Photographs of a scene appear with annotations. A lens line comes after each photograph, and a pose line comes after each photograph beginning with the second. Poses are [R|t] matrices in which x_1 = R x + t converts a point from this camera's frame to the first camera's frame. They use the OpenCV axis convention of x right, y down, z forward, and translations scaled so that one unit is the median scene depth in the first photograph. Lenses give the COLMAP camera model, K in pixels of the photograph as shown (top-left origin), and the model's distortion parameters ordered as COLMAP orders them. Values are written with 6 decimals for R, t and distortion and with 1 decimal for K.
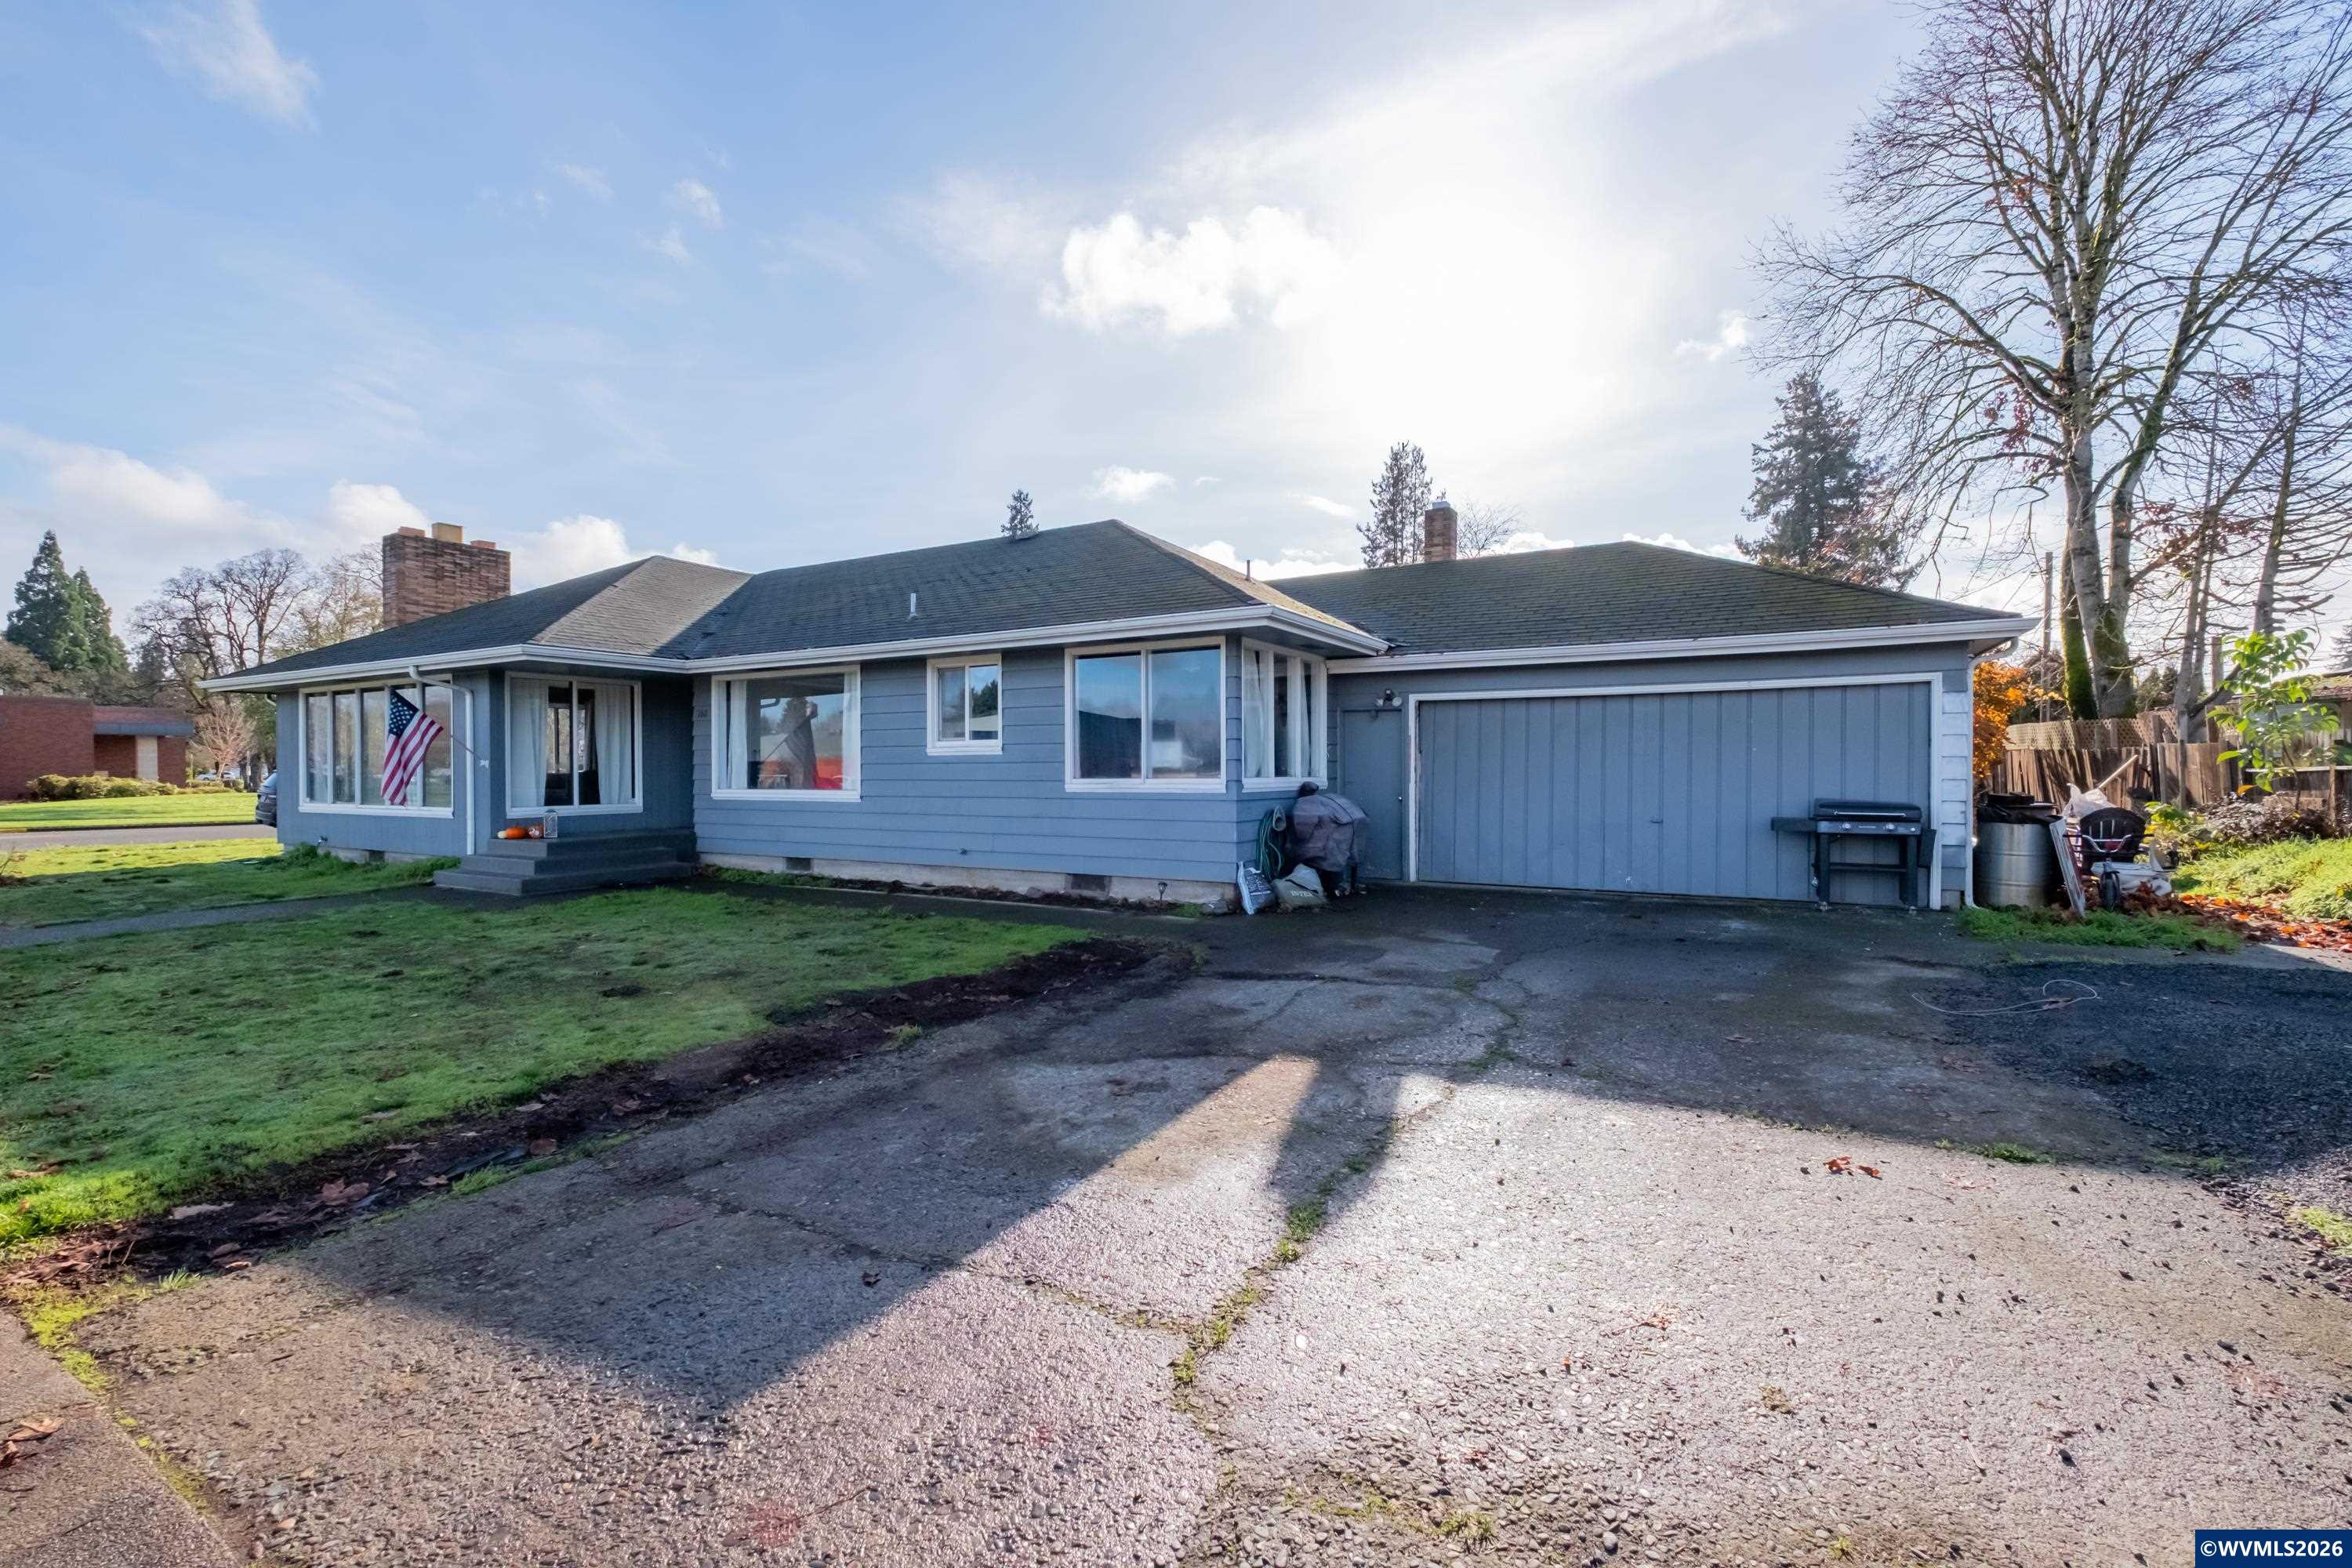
lens RADIAL K [[1023.5, 0, 1168.0], [0, 1023.5, 777.8], [0, 0, 1]] dist [0.004825, -0.002374]
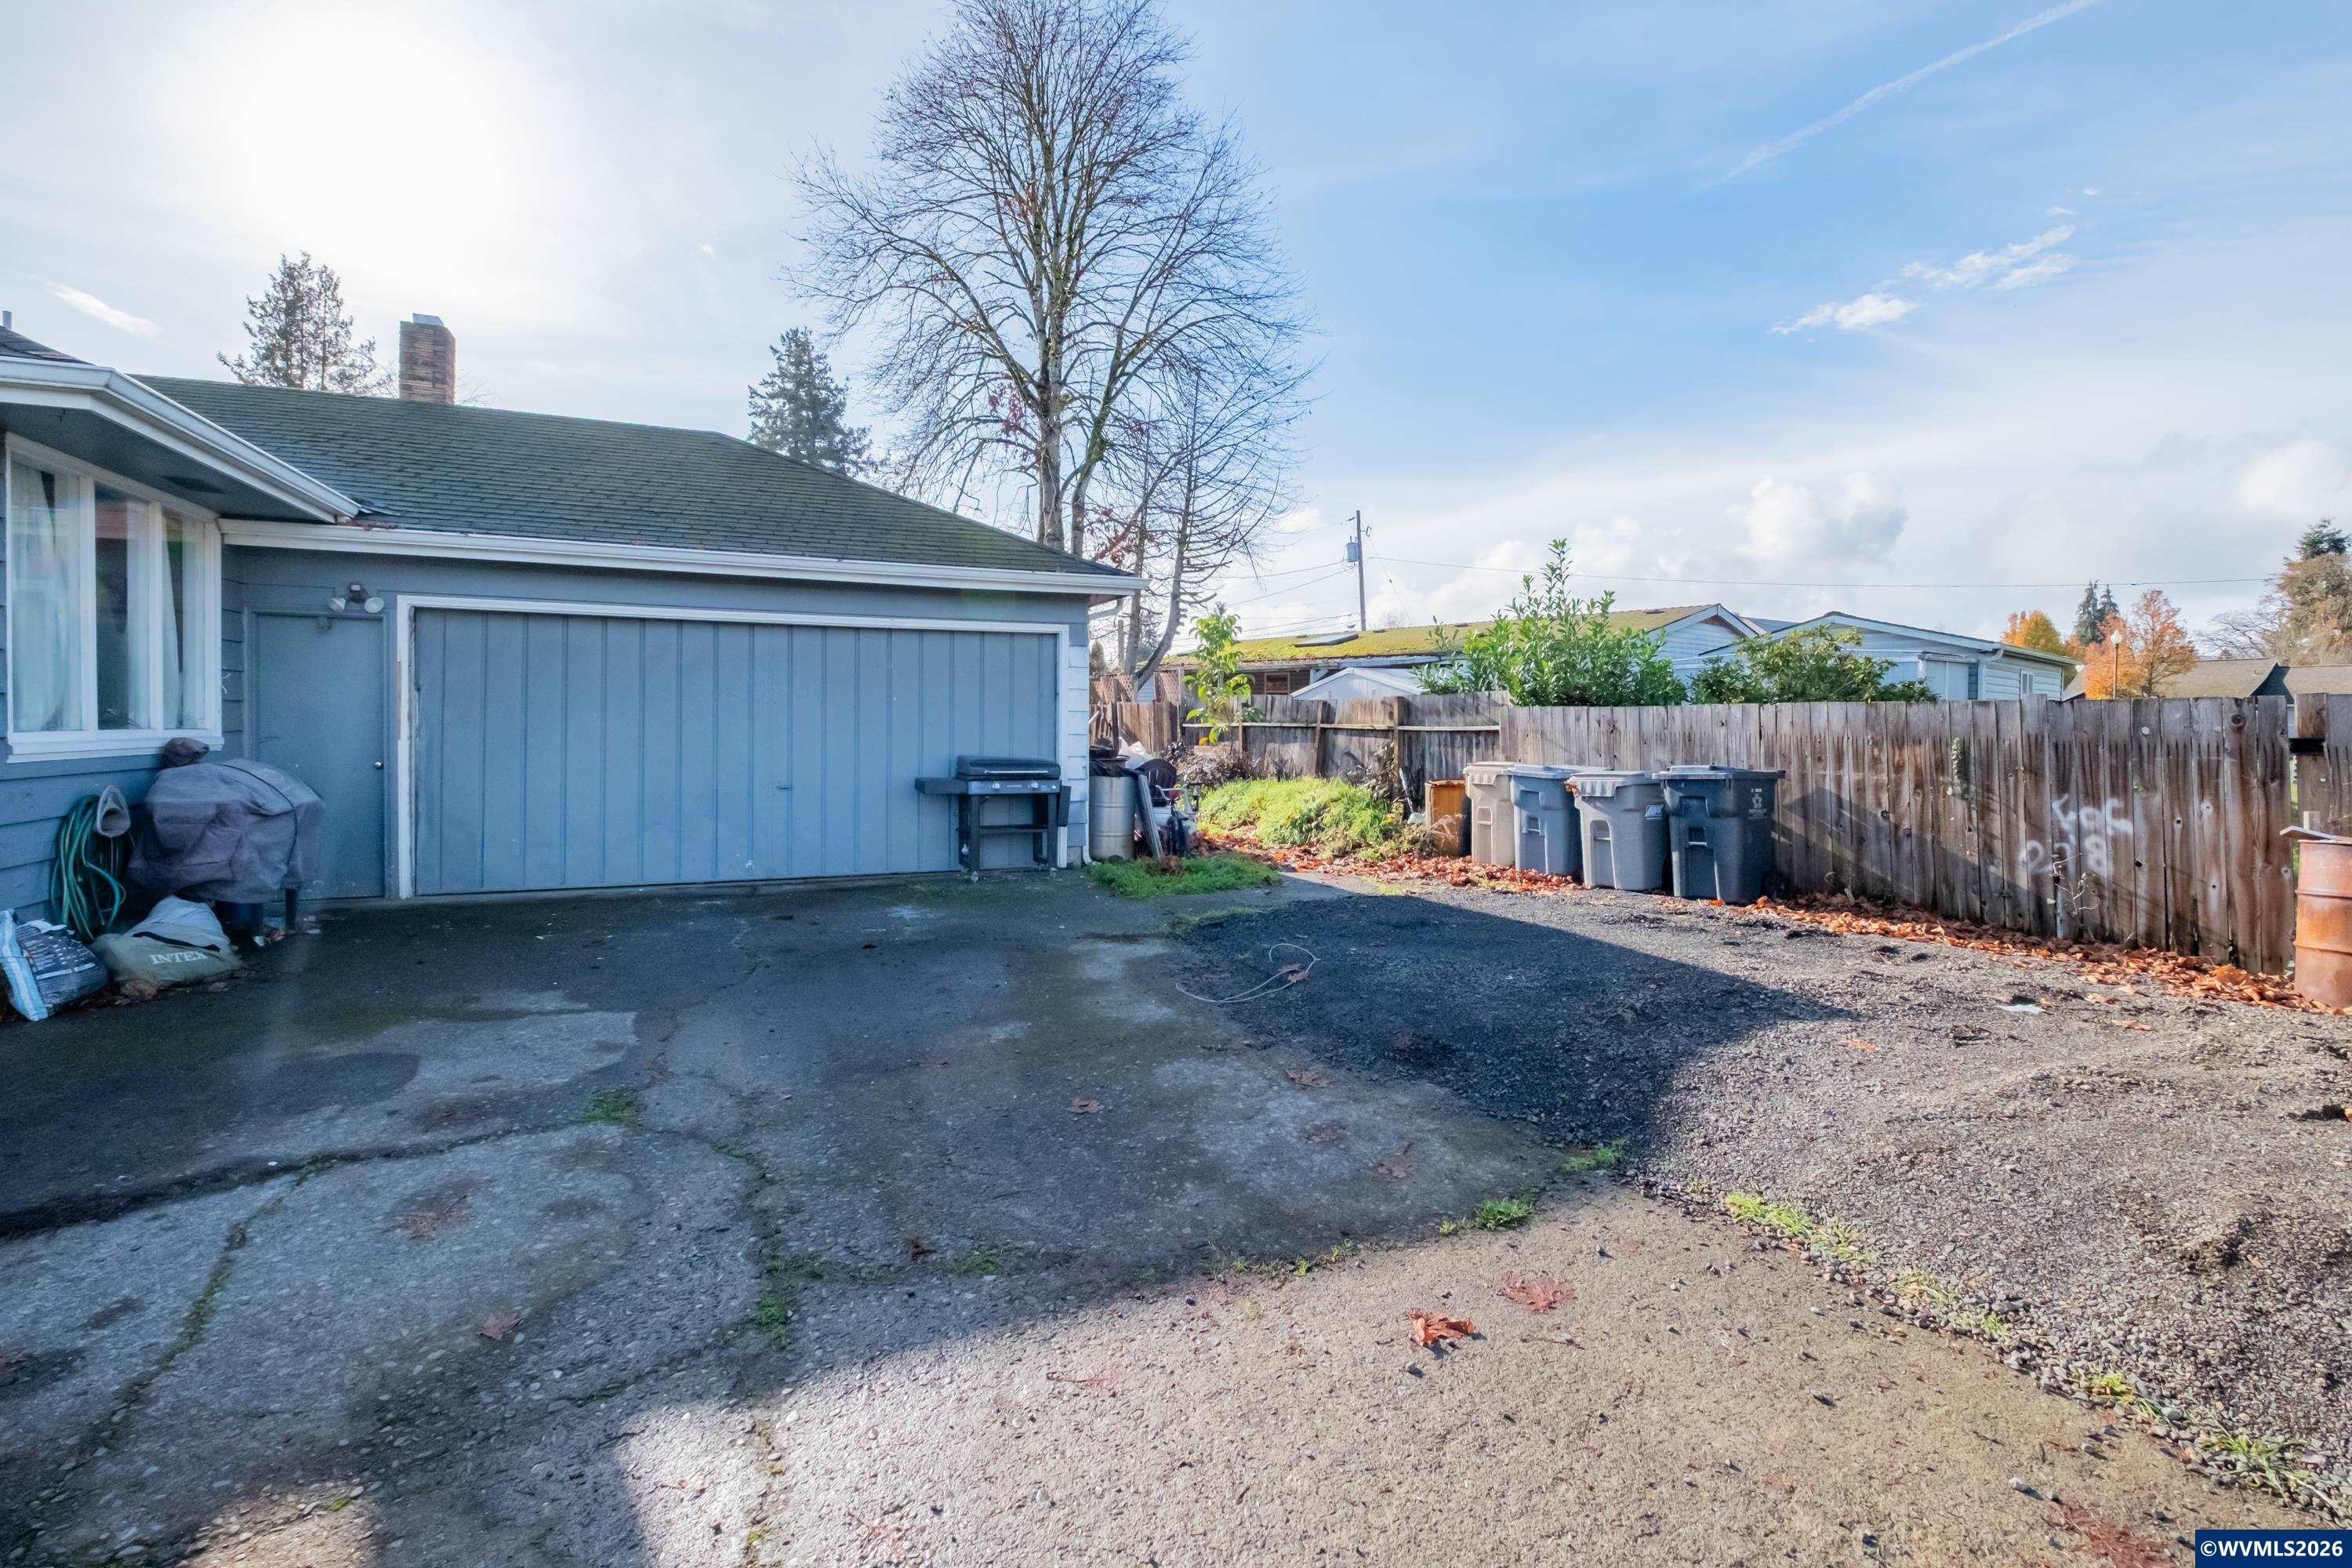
lens RADIAL K [[1079.4, 0, 1208.9], [0, 1079.4, 741.0], [0, 0, 1]] dist [0.001084, -0.005914]
pose [[0.595069, -0.005824, 0.803653, 0.005019], [-0.004941, 0.999928, 0.010906, -0.003318], [-0.803659, -0.010461, 0.594998, 0.231548]]
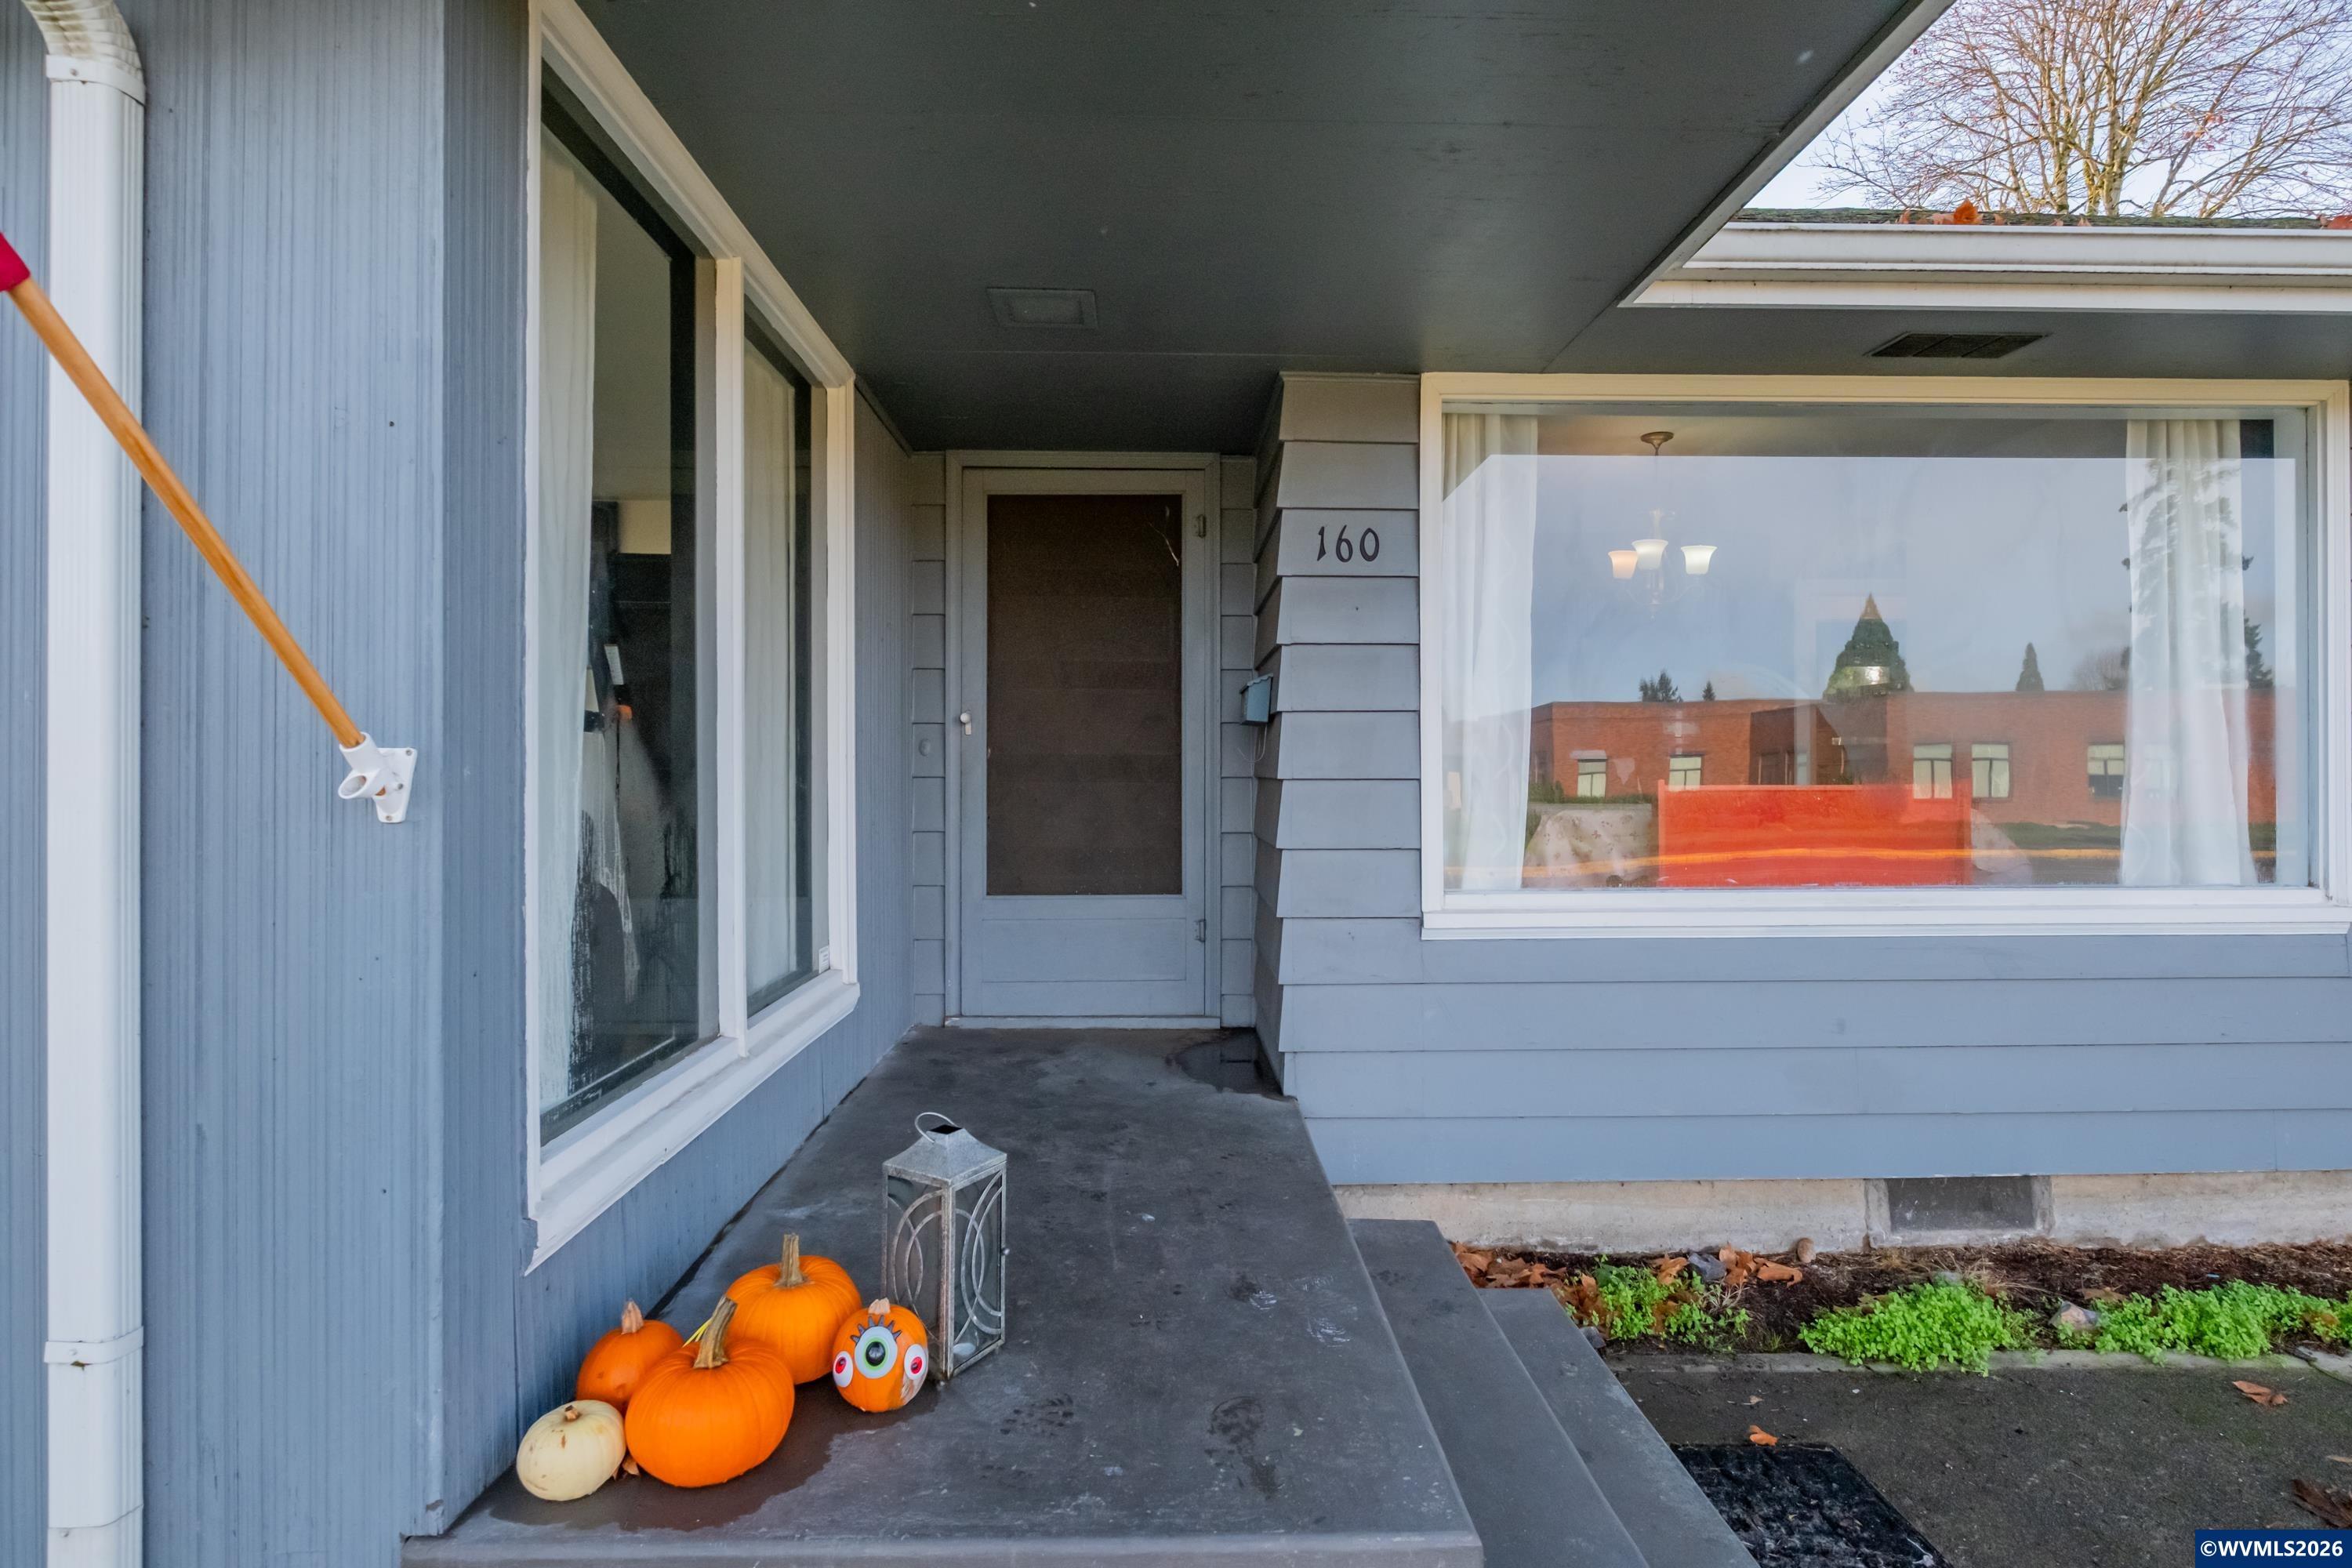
lens RADIAL K [[1182.6, 0, 1176.7], [0, 1182.6, 773.9], [0, 0, 1]] dist [0.000597, -0.000082]
pose [[0.855411, 0.002040, 0.517945, -0.768648], [0.001667, 0.999976, -0.006693, -0.015604], [-0.517947, 0.006589, 0.855388, 1.007261]]
